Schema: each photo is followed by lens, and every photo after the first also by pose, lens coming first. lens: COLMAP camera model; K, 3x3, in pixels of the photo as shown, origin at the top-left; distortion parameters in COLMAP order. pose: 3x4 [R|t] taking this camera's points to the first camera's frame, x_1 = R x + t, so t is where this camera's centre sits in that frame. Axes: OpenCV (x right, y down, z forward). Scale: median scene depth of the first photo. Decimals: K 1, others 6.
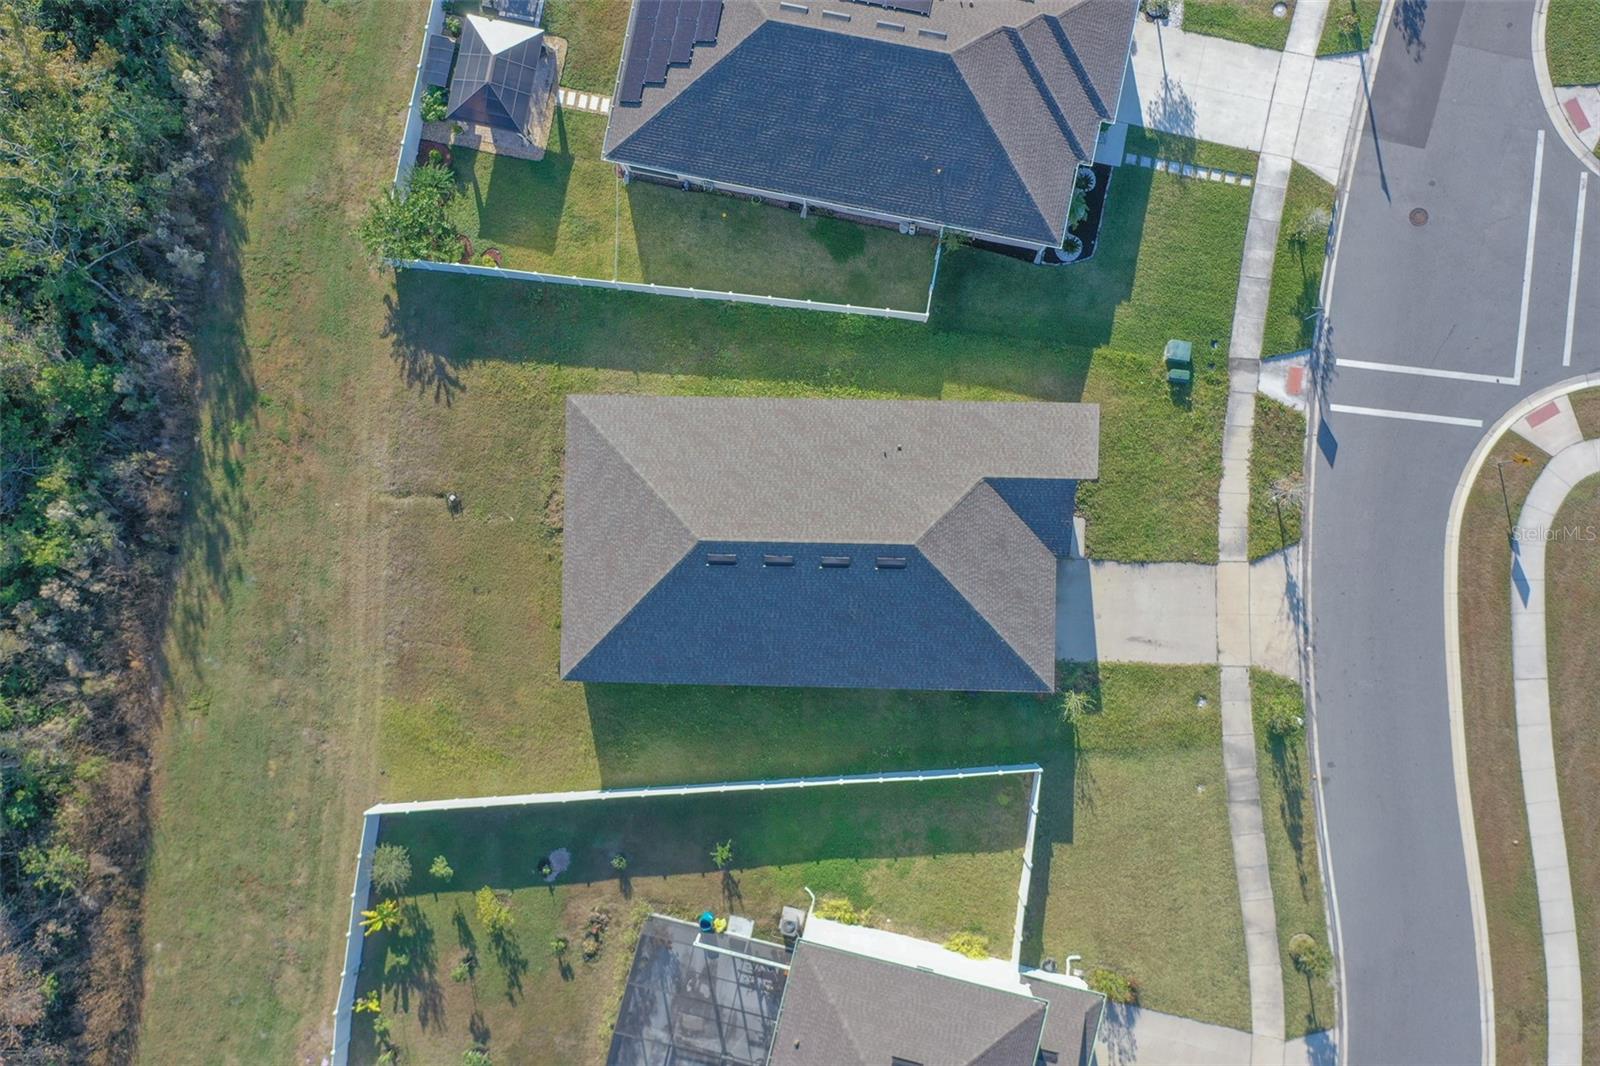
lens RADIAL K [[1264.6, 0, 800.0], [0, 1264.6, 533.0], [0, 0, 1]] dist [0.001799, -0.002034]
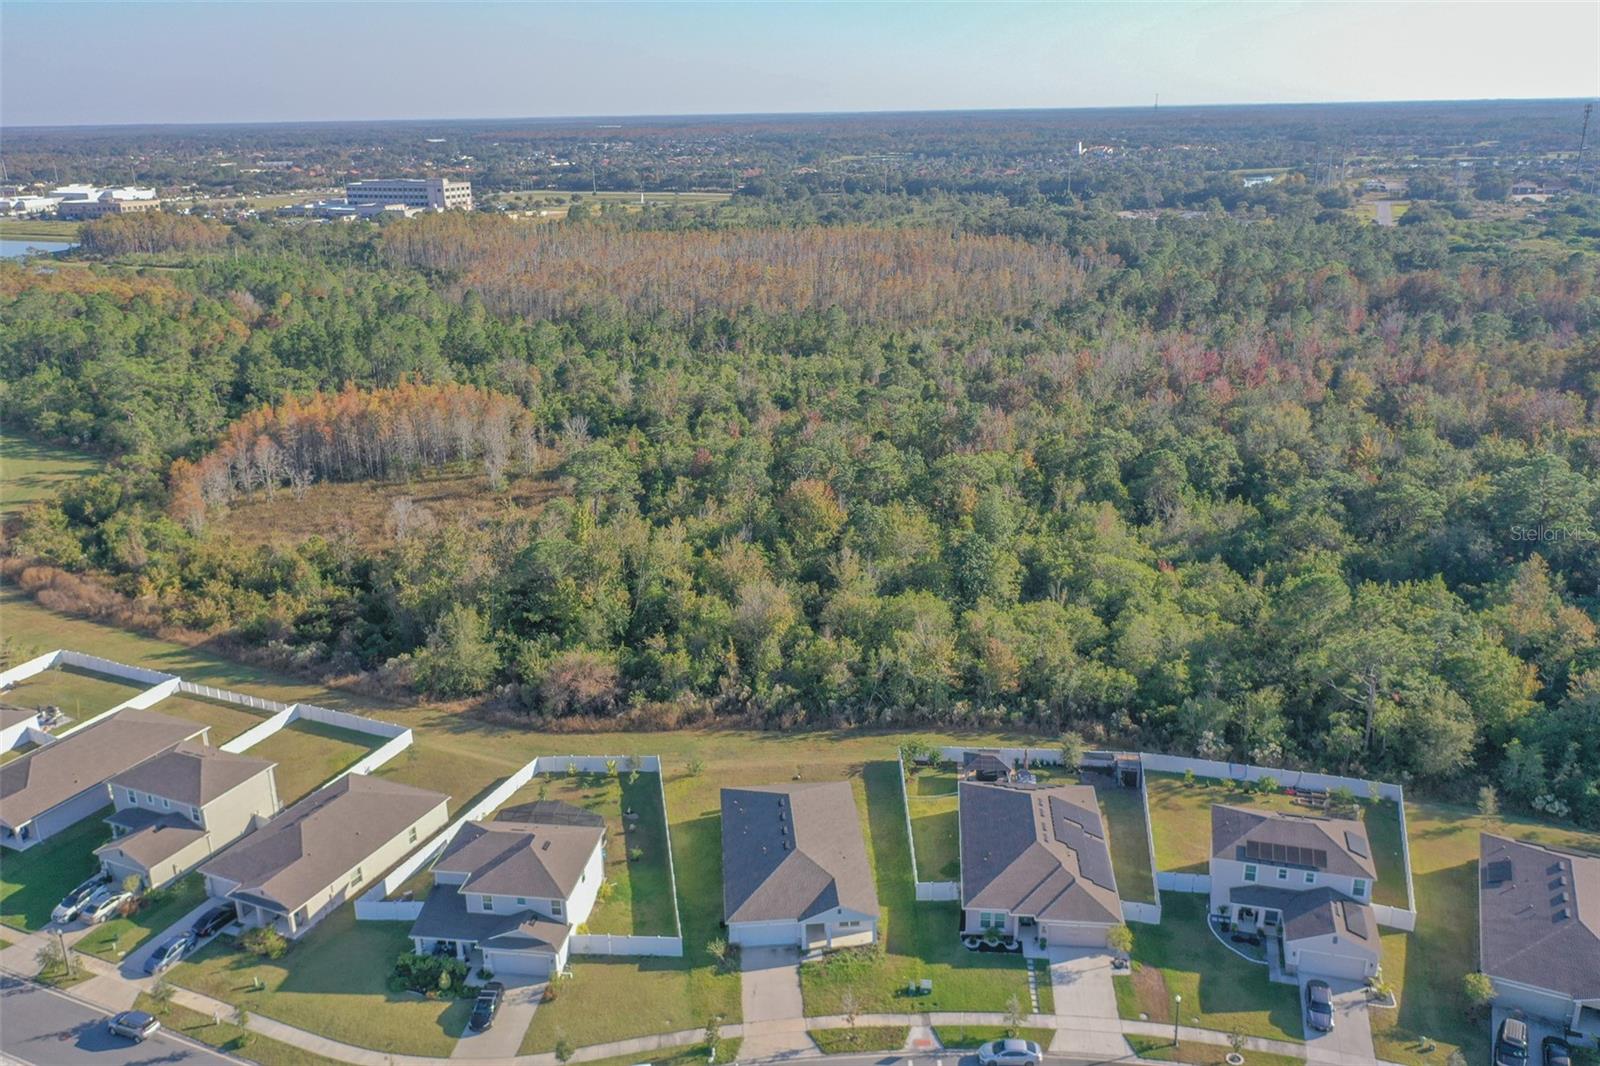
lens RADIAL K [[1264.6, 0, 800.0], [0, 1264.6, 533.0], [0, 0, 1]] dist [0.001799, -0.002034]
pose [[0.091662, 0.330500, -0.939344, 1.671695], [-0.995559, 0.050727, -0.079300, 0.128716], [0.021441, 0.942442, 0.333682, -0.147038]]
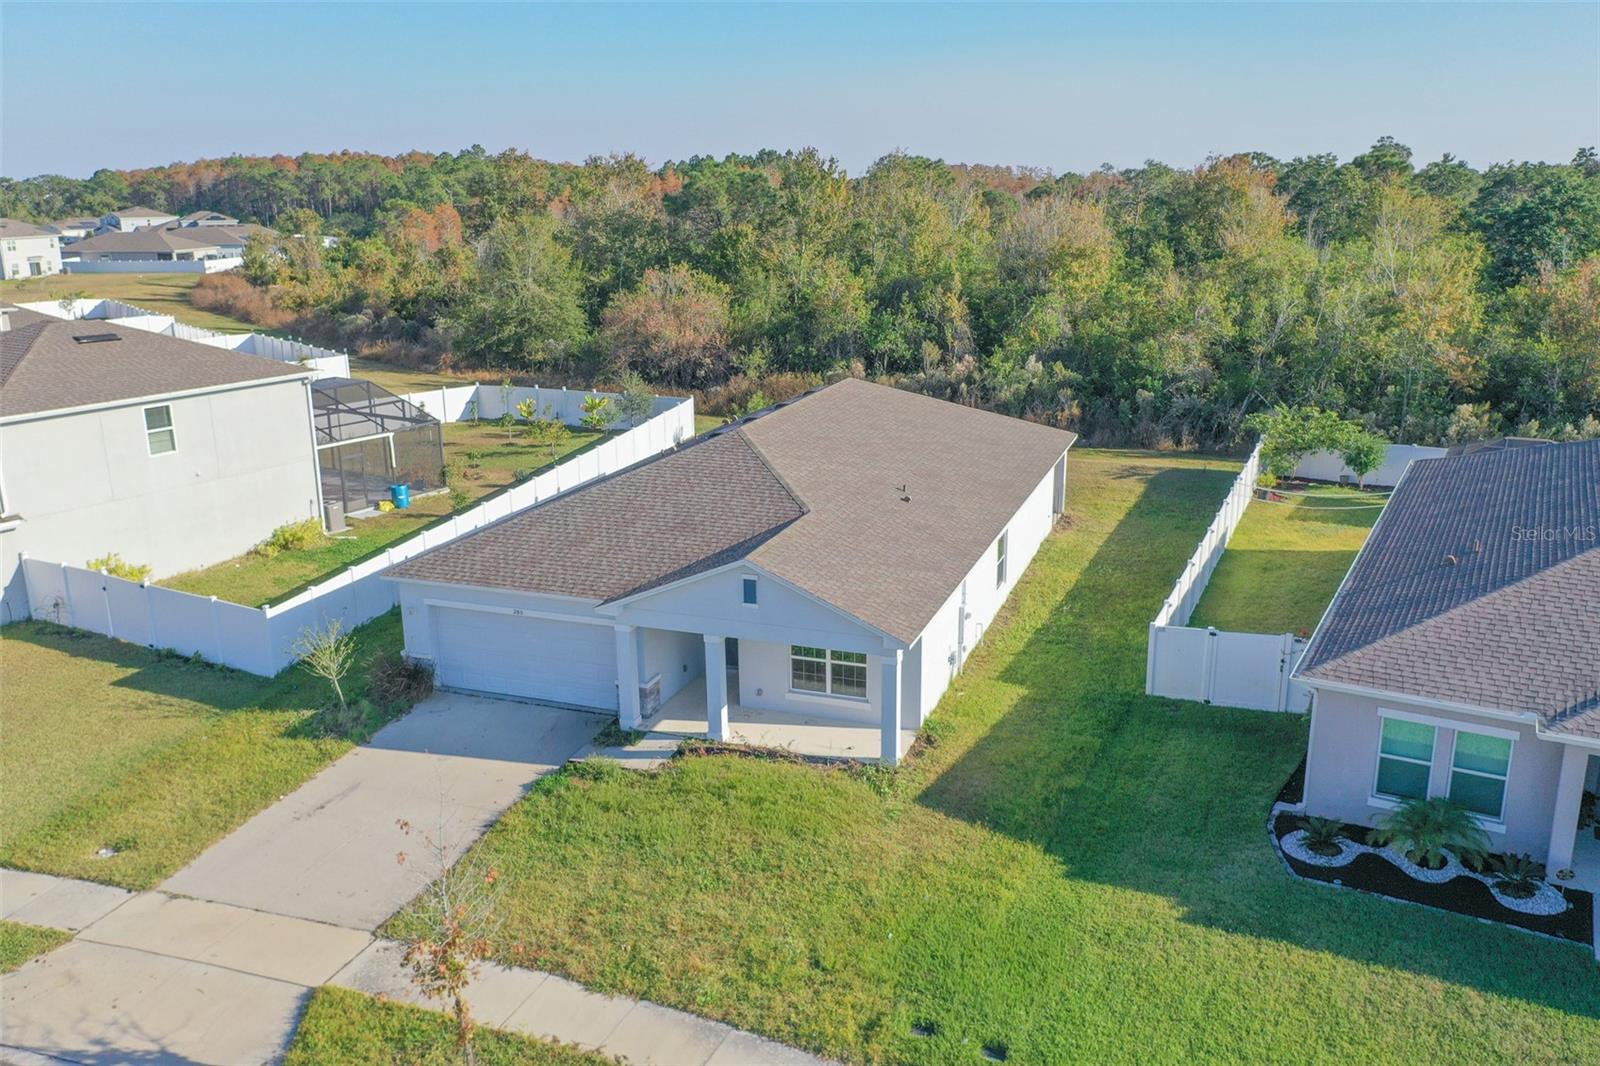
lens RADIAL K [[1264.6, 0, 800.0], [0, 1264.6, 533.0], [0, 0, 1]] dist [0.001799, -0.002034]
pose [[-0.330655, 0.267591, -0.905021, 0.579199], [-0.943522, -0.072579, 0.323262, -0.193681], [0.020816, 0.960795, 0.276476, 0.798461]]
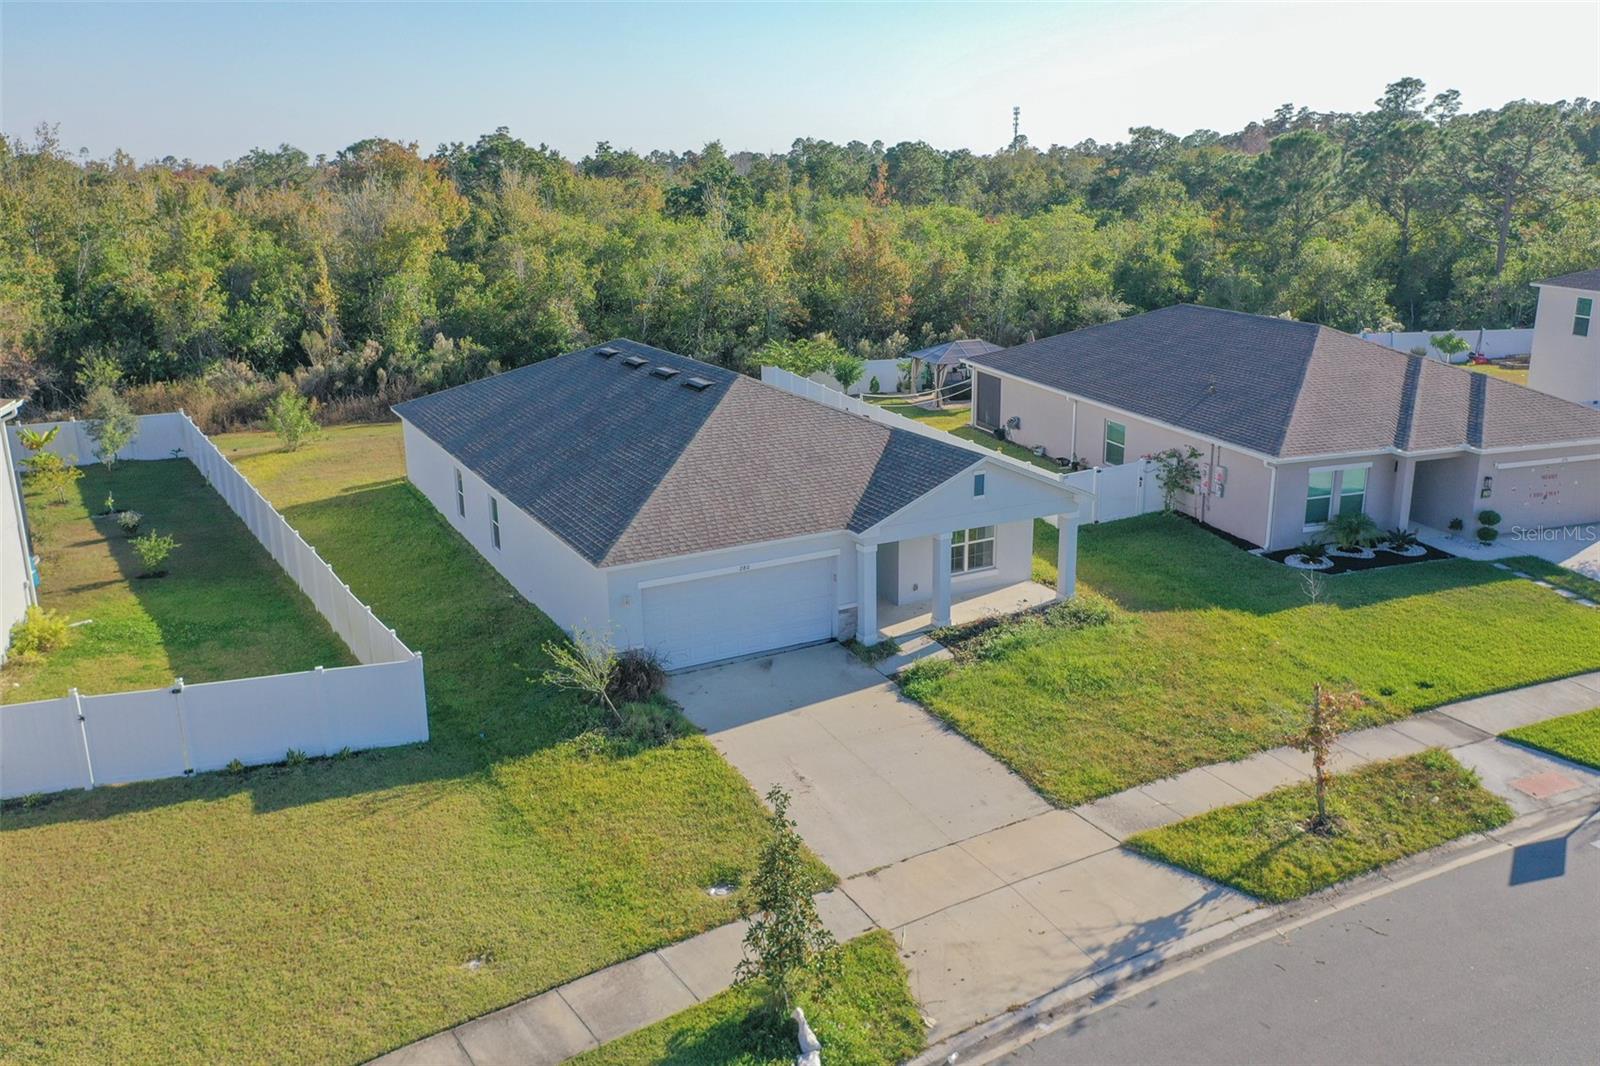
lens RADIAL K [[1264.6, 0, 800.0], [0, 1264.6, 533.0], [0, 0, 1]] dist [0.001799, -0.002034]
pose [[0.482581, 0.251611, -0.838932, 0.594012], [-0.875810, 0.147958, -0.459419, 0.259915], [0.008532, 0.956452, 0.291766, 0.806645]]
